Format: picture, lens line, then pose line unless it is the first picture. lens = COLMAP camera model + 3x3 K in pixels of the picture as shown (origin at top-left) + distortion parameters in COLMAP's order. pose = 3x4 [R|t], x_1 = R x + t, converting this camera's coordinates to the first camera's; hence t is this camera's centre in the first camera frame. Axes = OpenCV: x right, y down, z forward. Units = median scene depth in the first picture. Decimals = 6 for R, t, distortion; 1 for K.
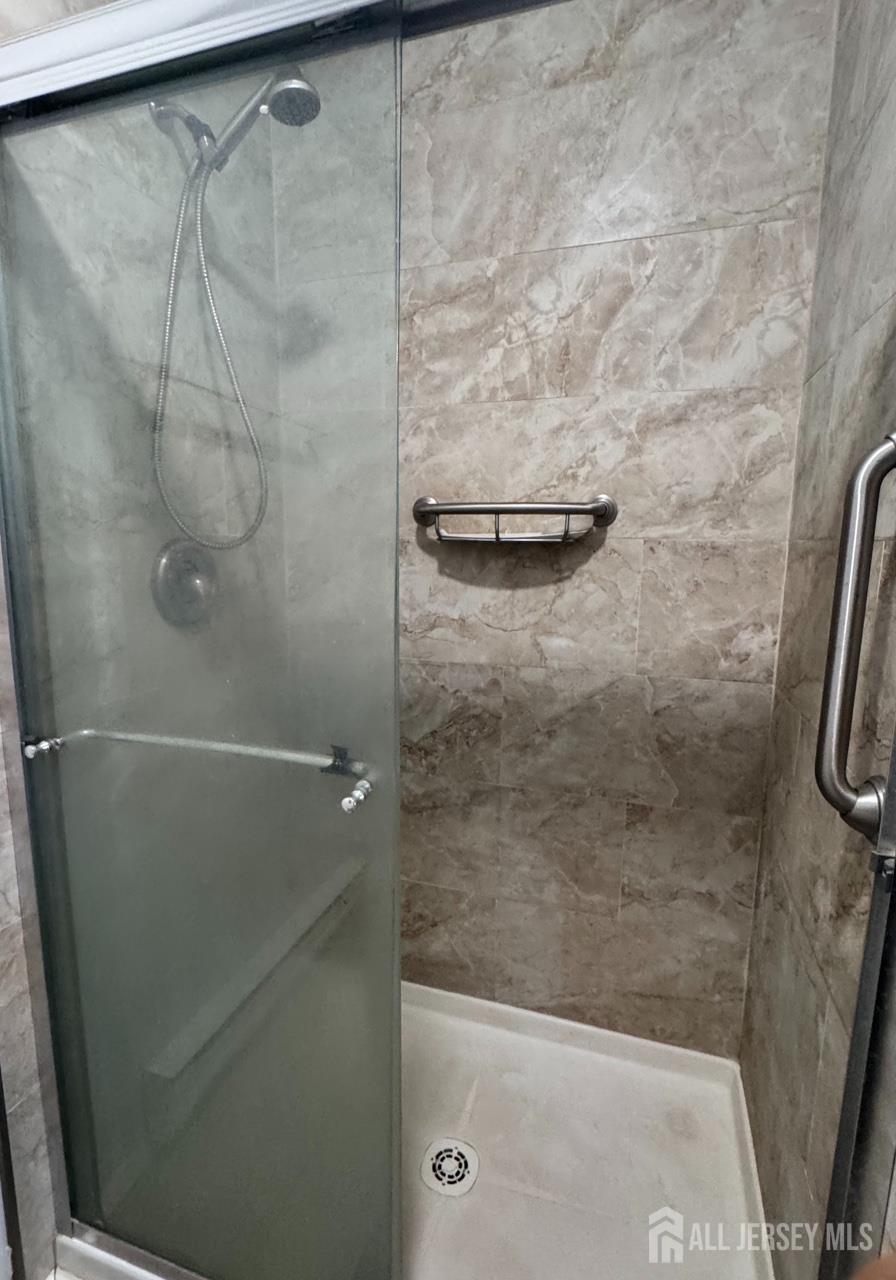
lens RADIAL K [[606.3, 0, 448.6], [0, 606.3, 639.4], [0, 0, 1]] dist [-0.000312, -0.000002]
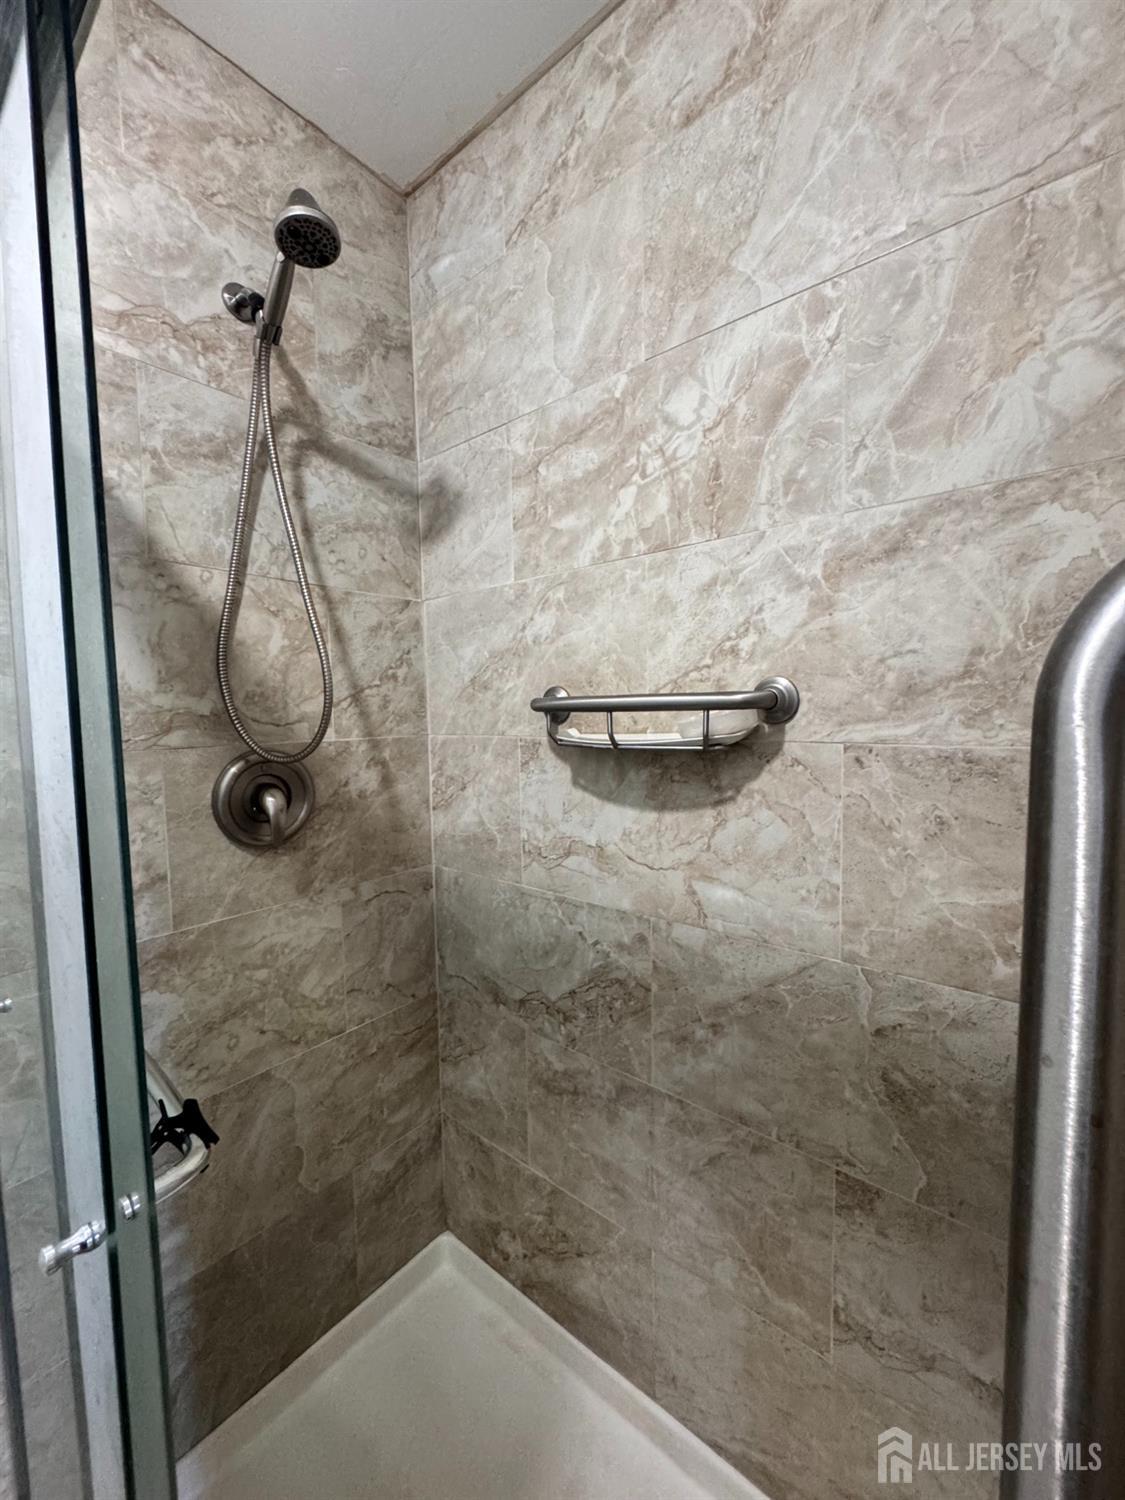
lens RADIAL K [[596.0, 0, 561.6], [0, 596.0, 752.4], [0, 0, 1]] dist [-0.001776, -0.000081]
pose [[0.930558, -0.002339, -0.366136, 0.272405], [-0.028506, 0.996482, -0.078816, -0.099328], [0.365032, 0.083780, 0.927217, 0.326869]]
